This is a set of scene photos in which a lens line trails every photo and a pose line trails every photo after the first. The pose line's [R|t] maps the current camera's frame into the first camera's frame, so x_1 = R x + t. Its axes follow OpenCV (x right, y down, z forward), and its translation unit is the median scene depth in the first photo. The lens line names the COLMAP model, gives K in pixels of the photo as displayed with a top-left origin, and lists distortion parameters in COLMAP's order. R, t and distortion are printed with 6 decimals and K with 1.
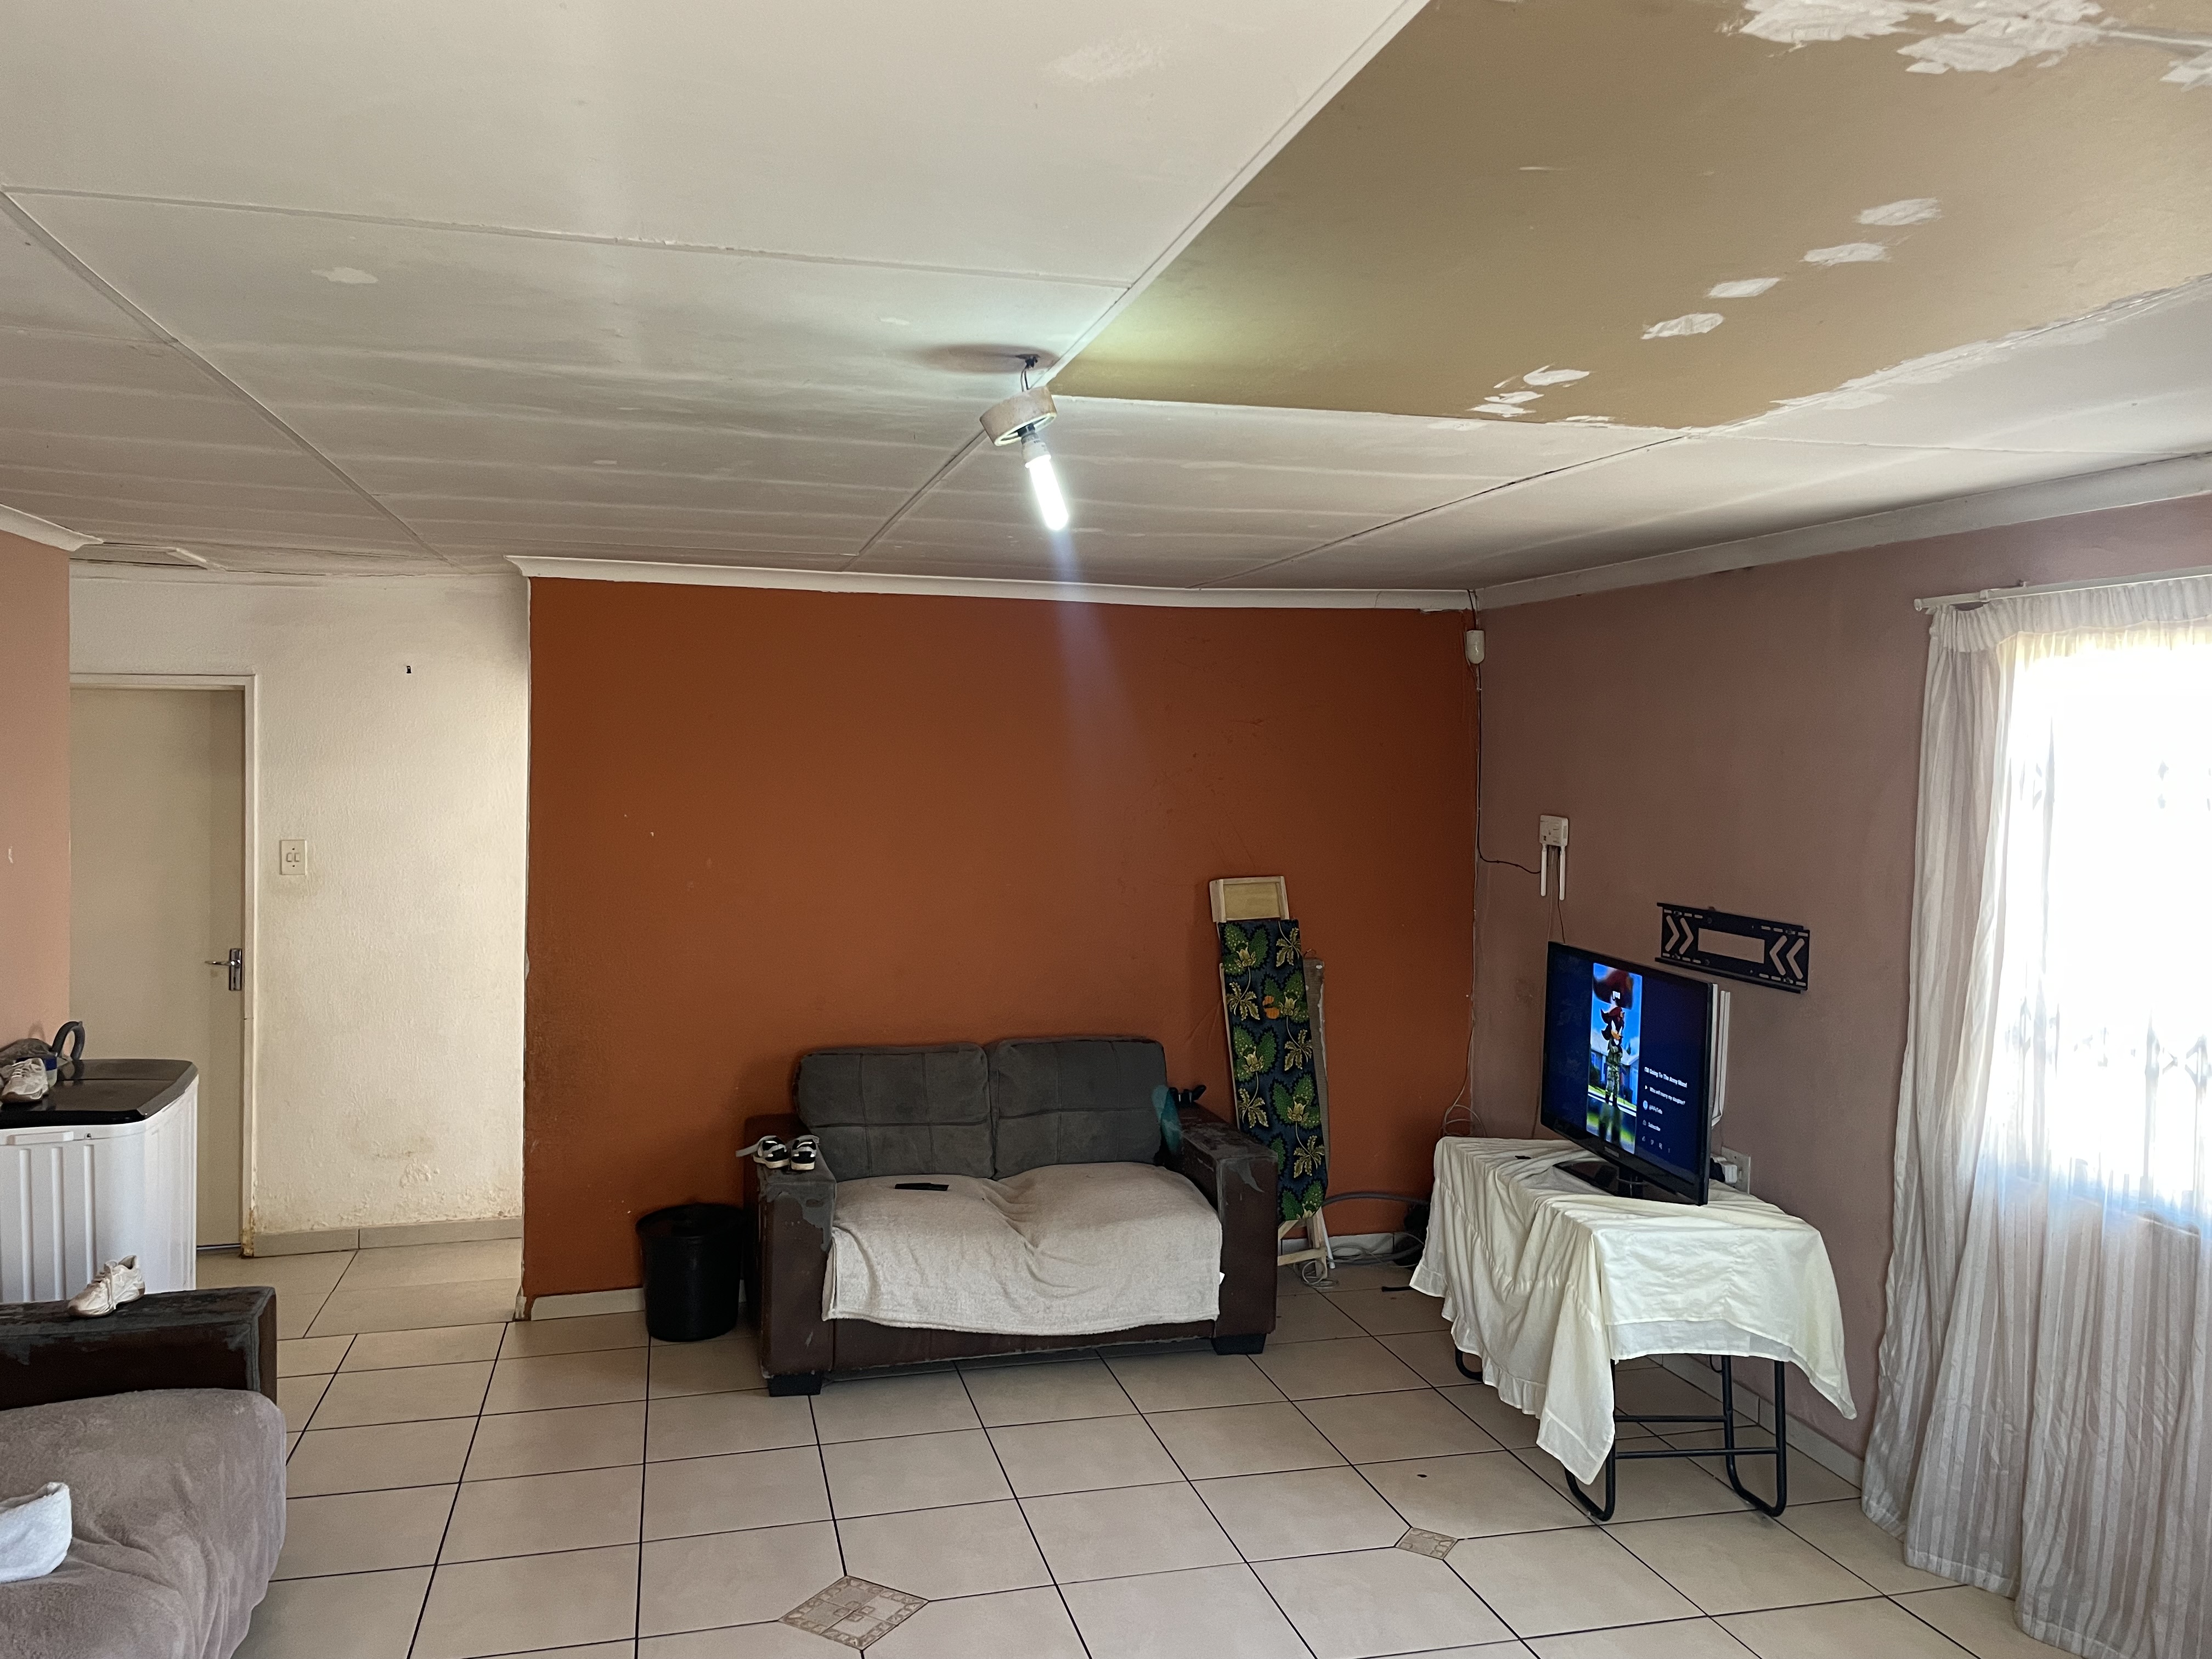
lens RADIAL K [[1684.0, 0, 1105.1], [0, 1684.0, 795.5], [0, 0, 1]] dist [0.098564, -0.126174]
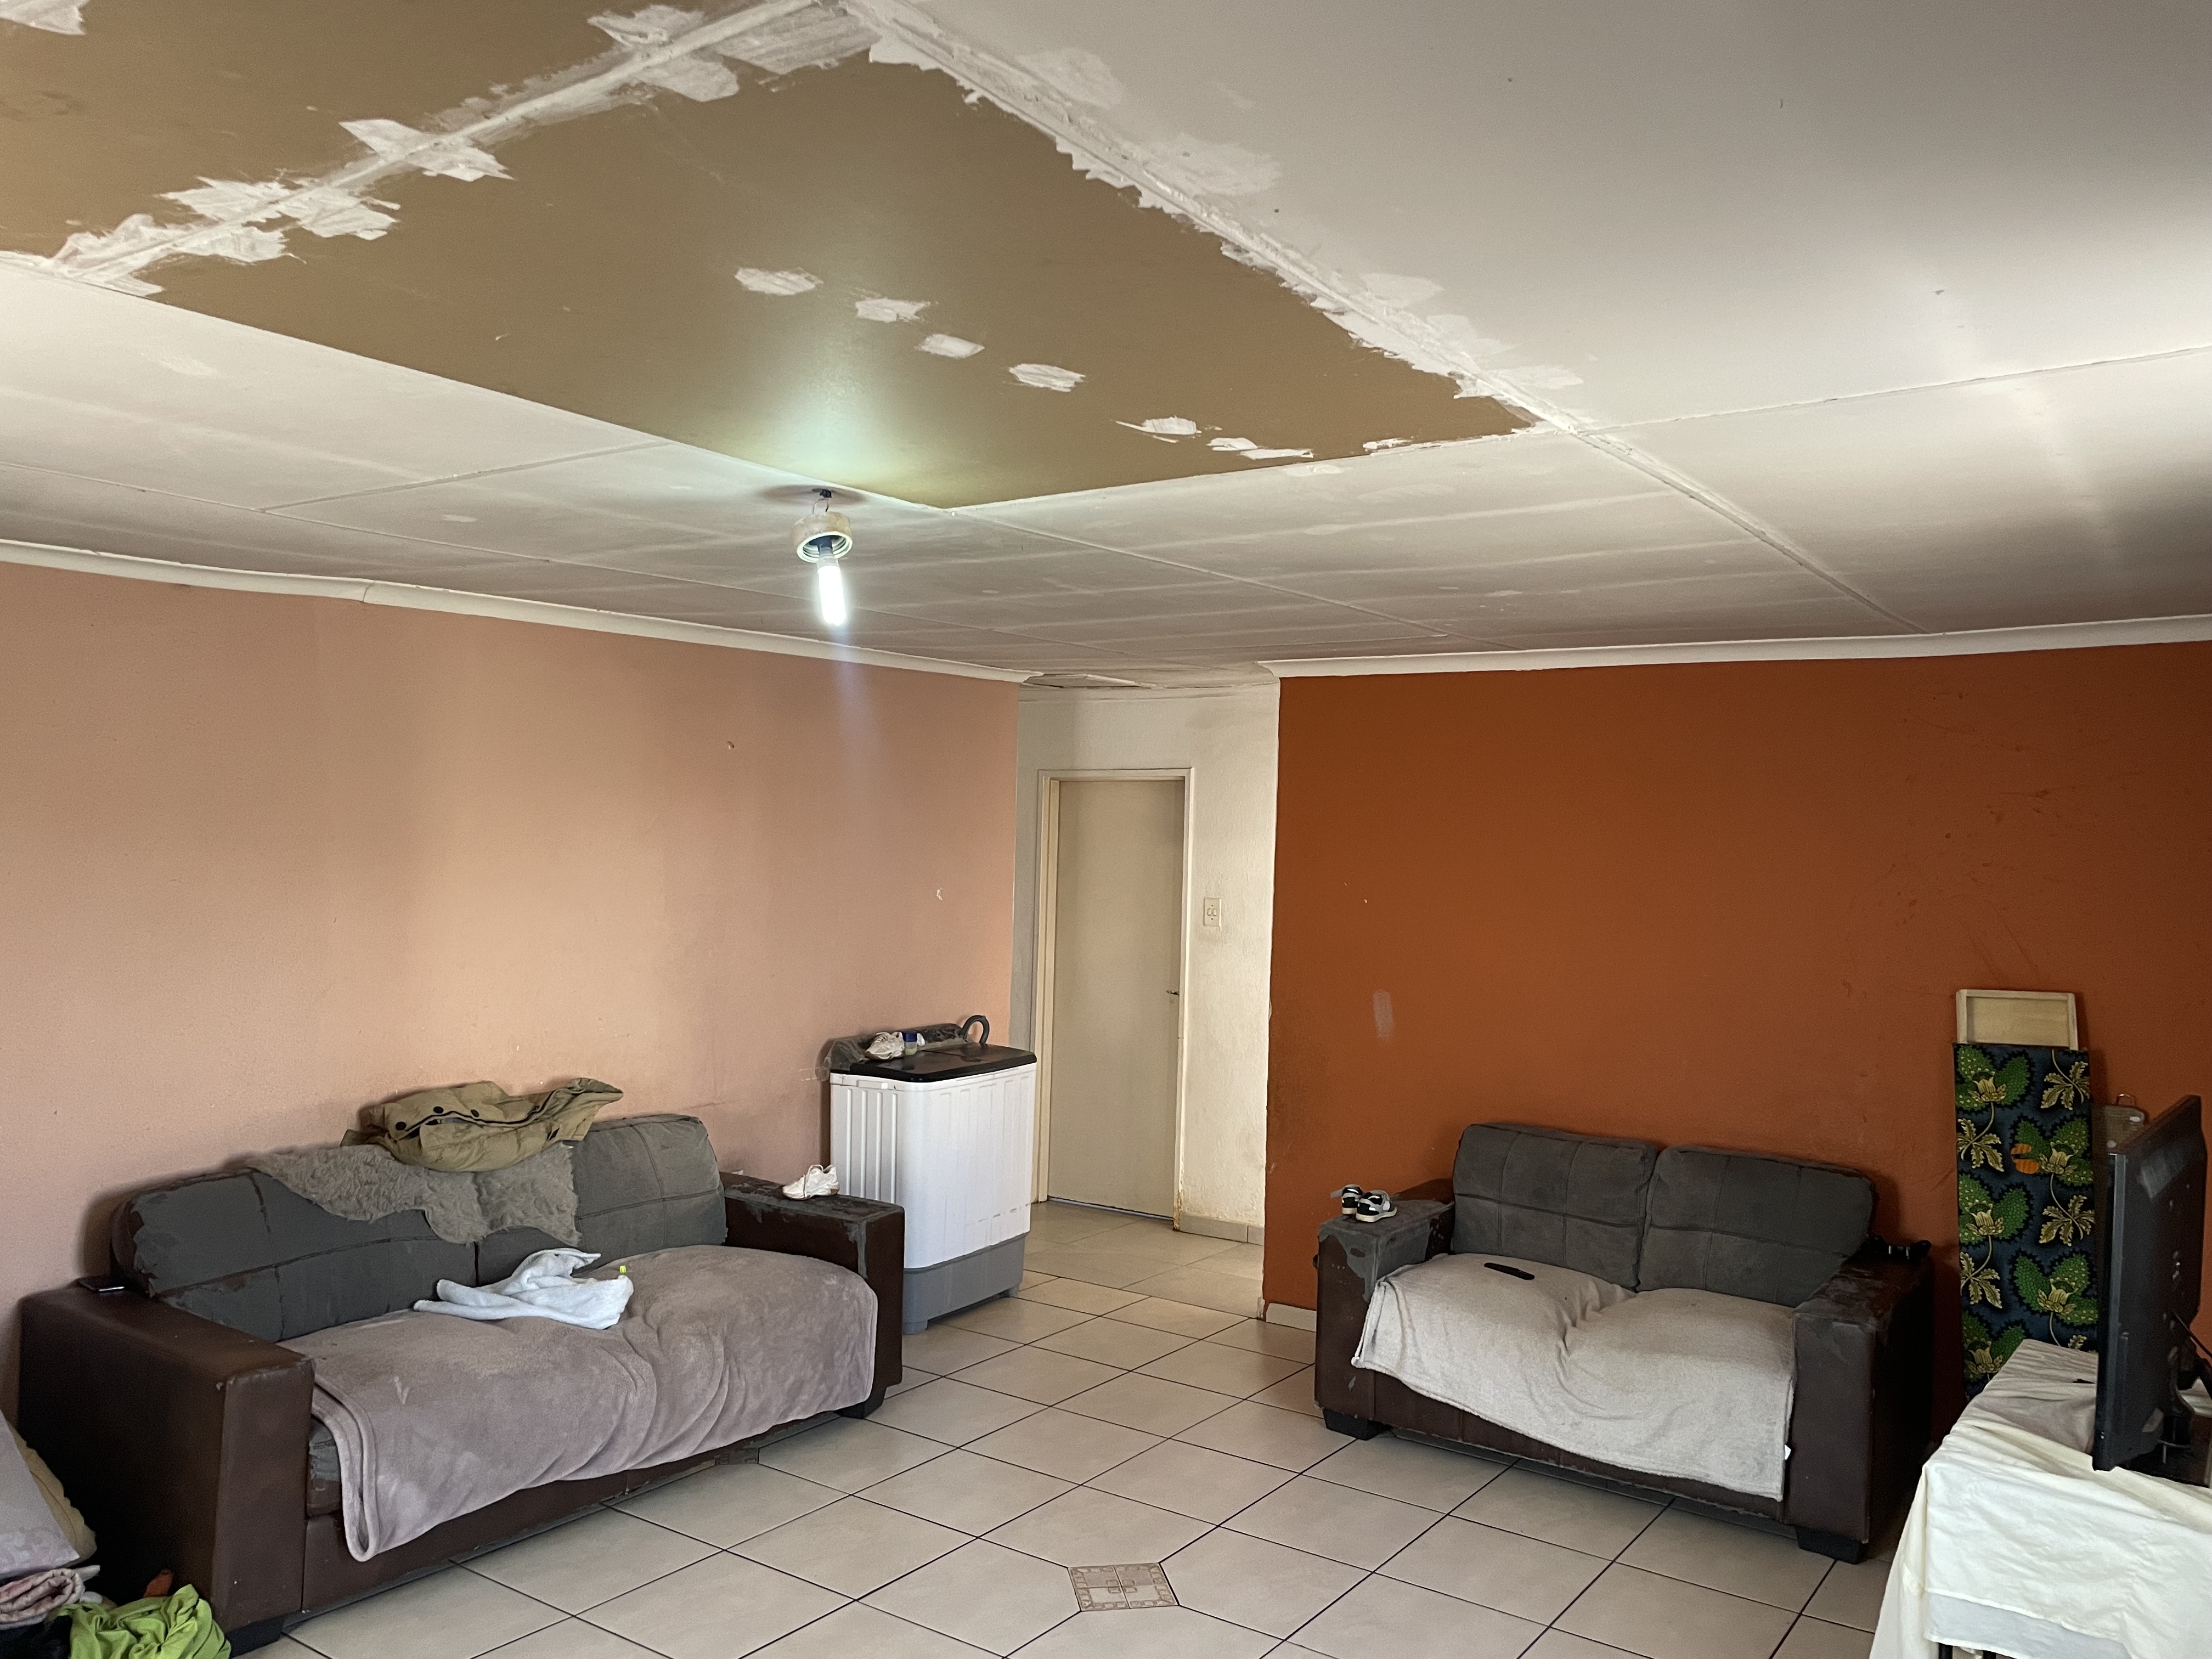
lens RADIAL K [[1684.0, 0, 1105.1], [0, 1684.0, 795.5], [0, 0, 1]] dist [0.098564, -0.126174]
pose [[0.640735, -0.009947, -0.767698, 0.475314], [-0.033967, 0.998570, -0.041287, 0.005154], [0.767011, 0.052530, 0.639480, 0.168864]]
